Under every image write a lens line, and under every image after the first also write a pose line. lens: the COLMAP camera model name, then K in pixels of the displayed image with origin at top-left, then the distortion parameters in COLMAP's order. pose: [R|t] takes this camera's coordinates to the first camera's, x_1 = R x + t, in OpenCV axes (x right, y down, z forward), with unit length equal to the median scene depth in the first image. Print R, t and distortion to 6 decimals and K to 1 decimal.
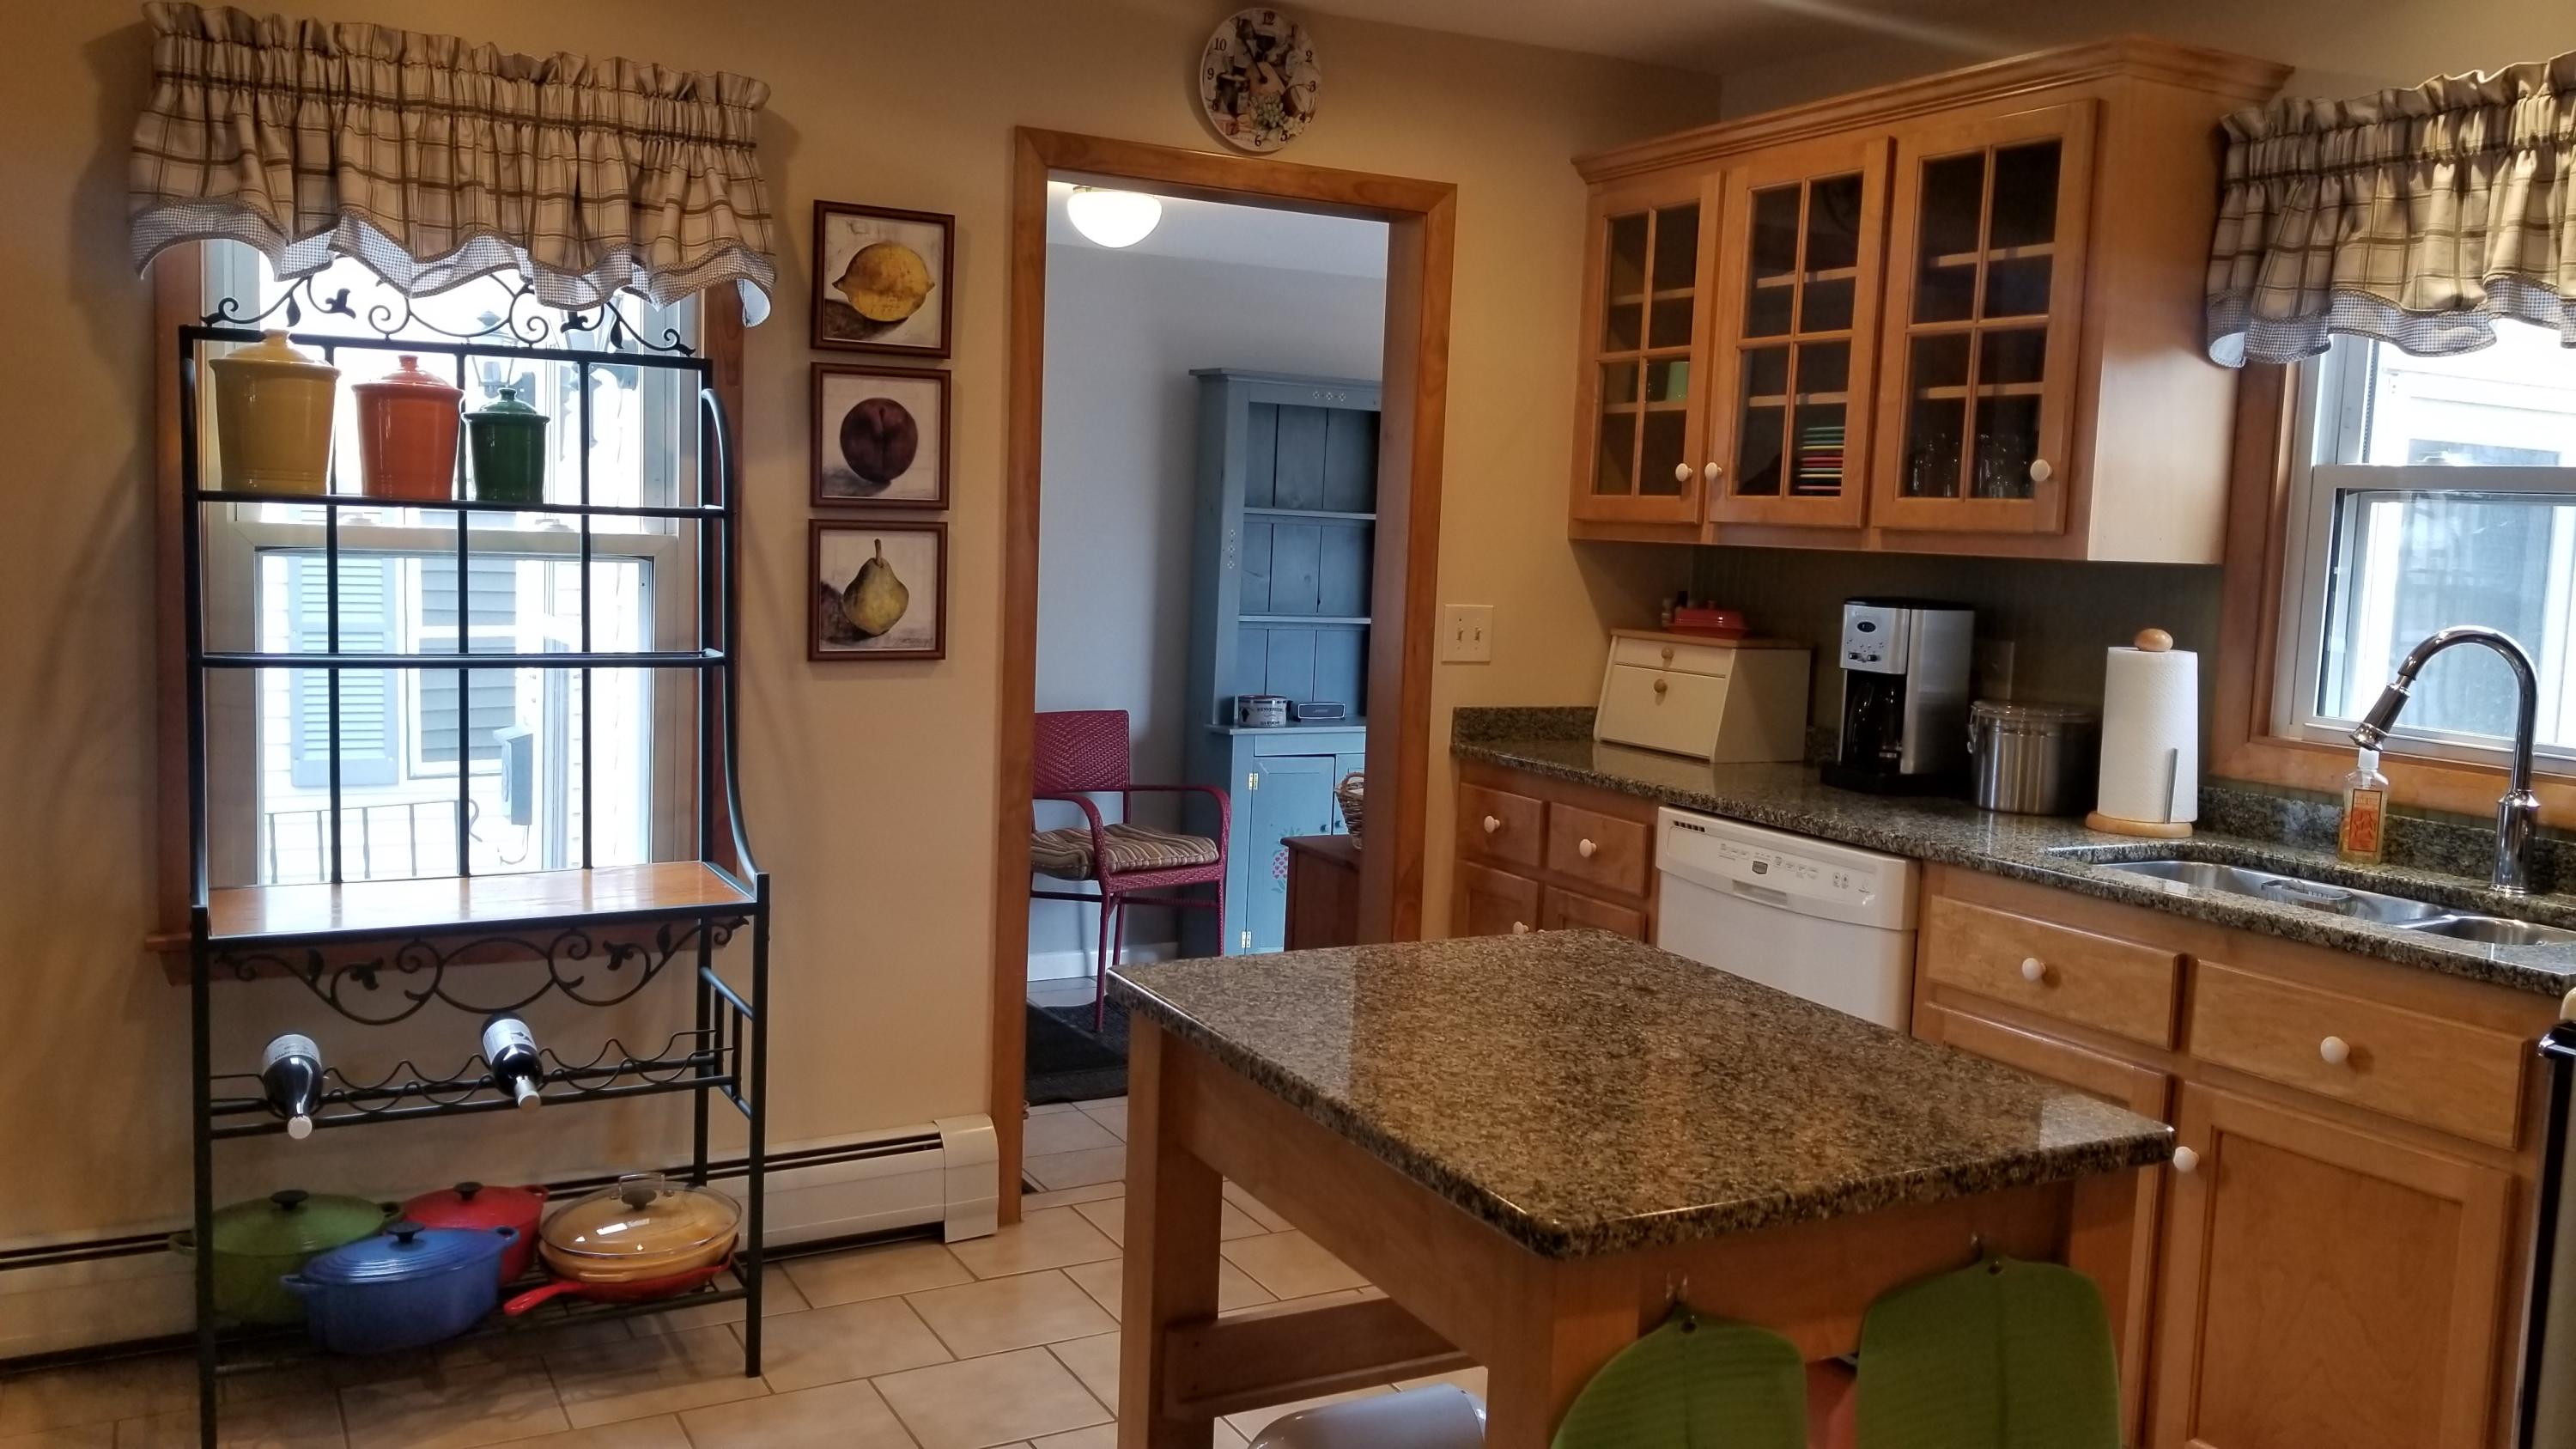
lens RADIAL K [[2007.8, 0, 1288.5], [0, 2007.8, 694.4], [0, 0, 1]] dist [0.079680, -0.139229]
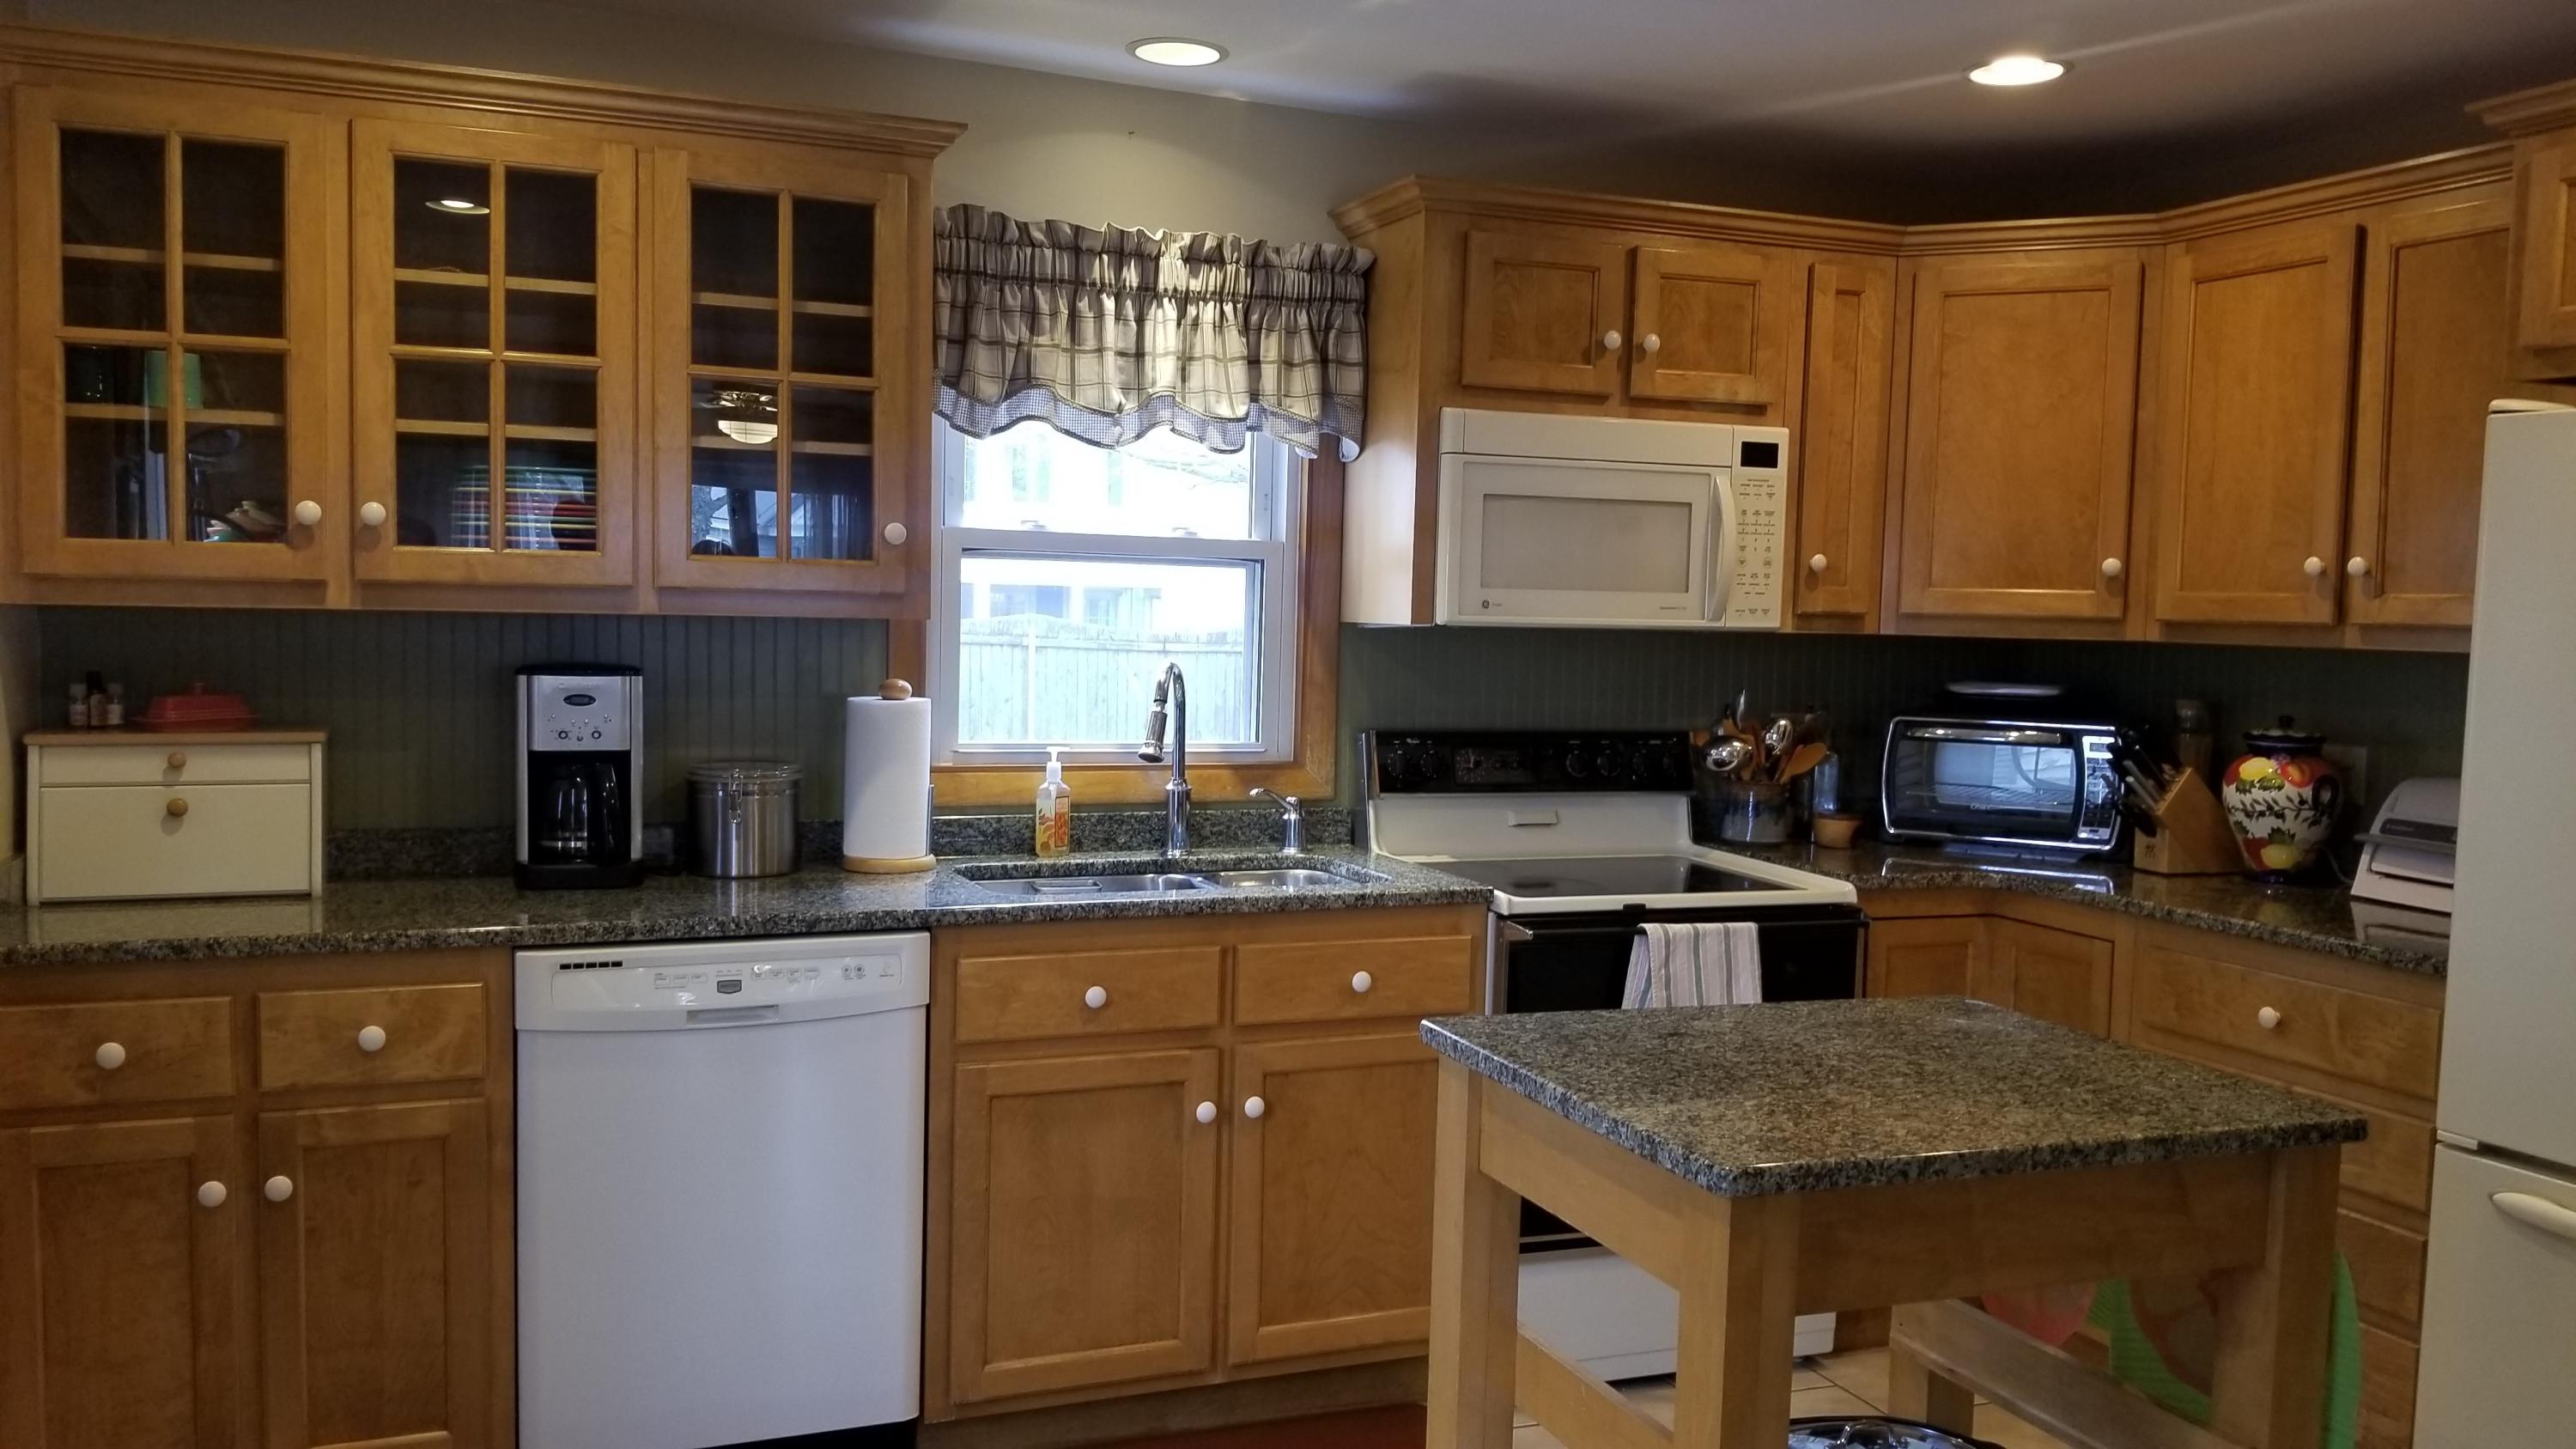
lens RADIAL K [[2007.8, 0, 1288.5], [0, 2007.8, 694.4], [0, 0, 1]] dist [0.079680, -0.139229]
pose [[0.110918, -0.085219, 0.990169, -0.596492], [0.068717, 0.994590, 0.077902, -0.091220], [-0.991451, 0.059401, 0.116174, 0.665010]]
